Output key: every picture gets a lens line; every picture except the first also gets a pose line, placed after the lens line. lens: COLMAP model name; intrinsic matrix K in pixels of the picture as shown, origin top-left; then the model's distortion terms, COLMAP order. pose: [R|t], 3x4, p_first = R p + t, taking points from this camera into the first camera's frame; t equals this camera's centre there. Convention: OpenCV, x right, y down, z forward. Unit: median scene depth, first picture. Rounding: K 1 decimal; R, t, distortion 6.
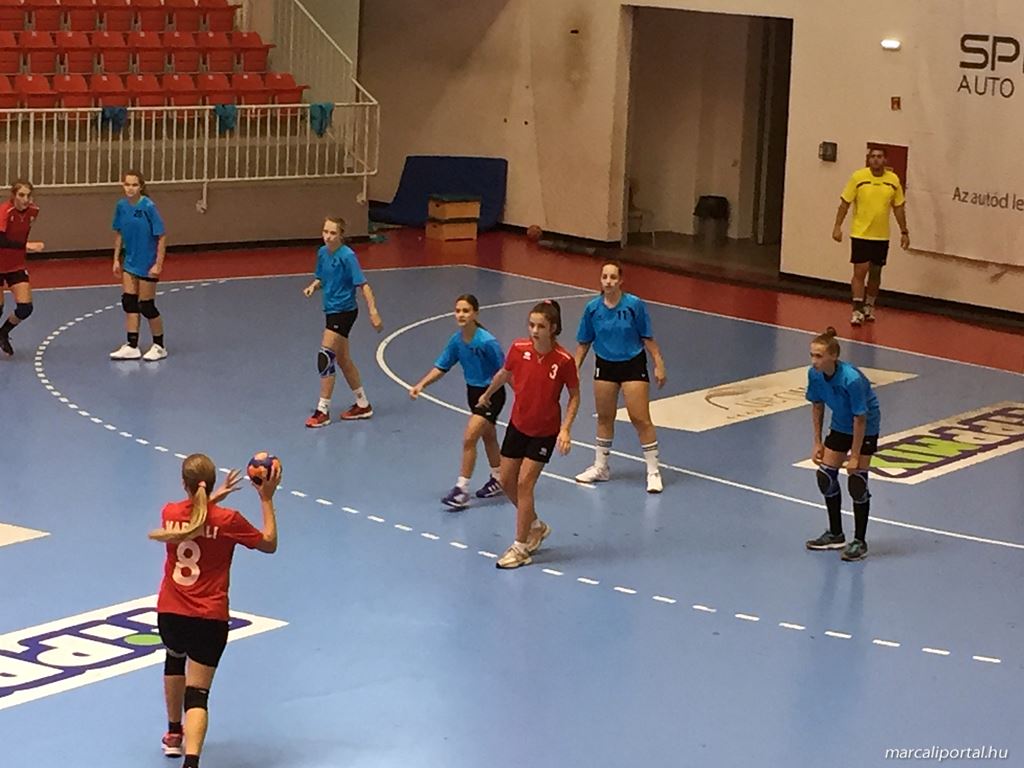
lens RADIAL K [[2986.7, 0, 521.4], [0, 2986.7, 380.1], [0, 0, 1]] dist [0.119630, 0.000000]
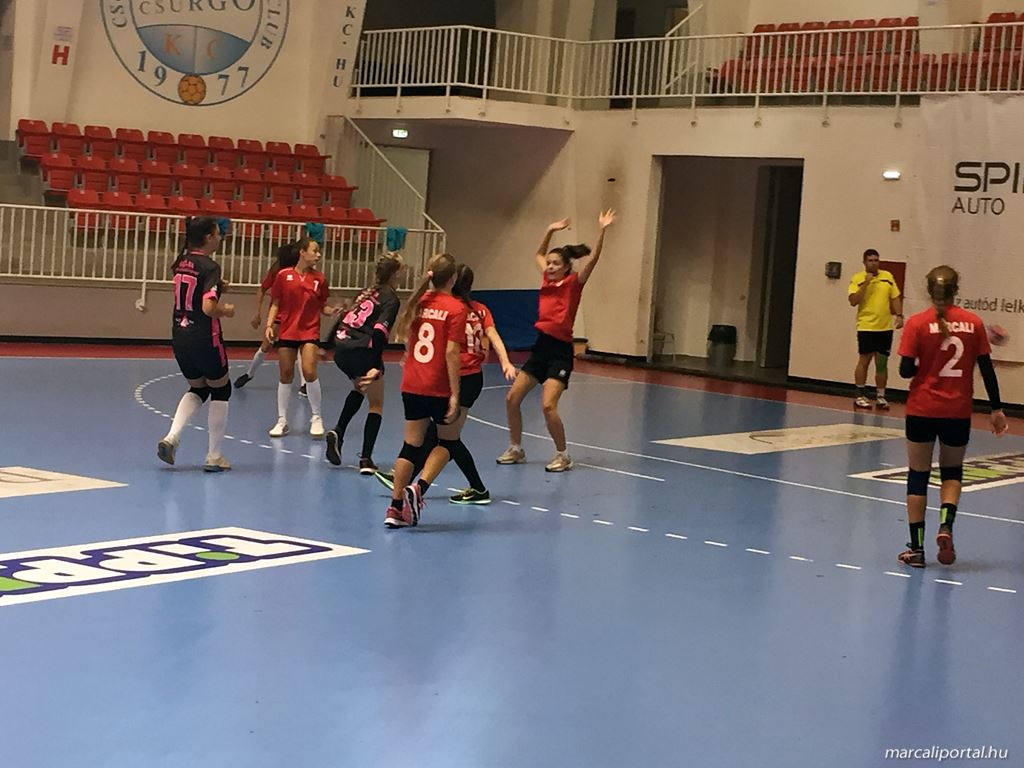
lens RADIAL K [[2180.8, 0, 536.5], [0, 2180.8, 386.7], [0, 0, 1]] dist [0.123739, 0.000000]
pose [[0.999648, 0.025865, 0.005906, -0.015947], [-0.025229, 0.995619, -0.090031, 0.046744], [-0.008209, 0.089850, 0.995921, 0.158015]]
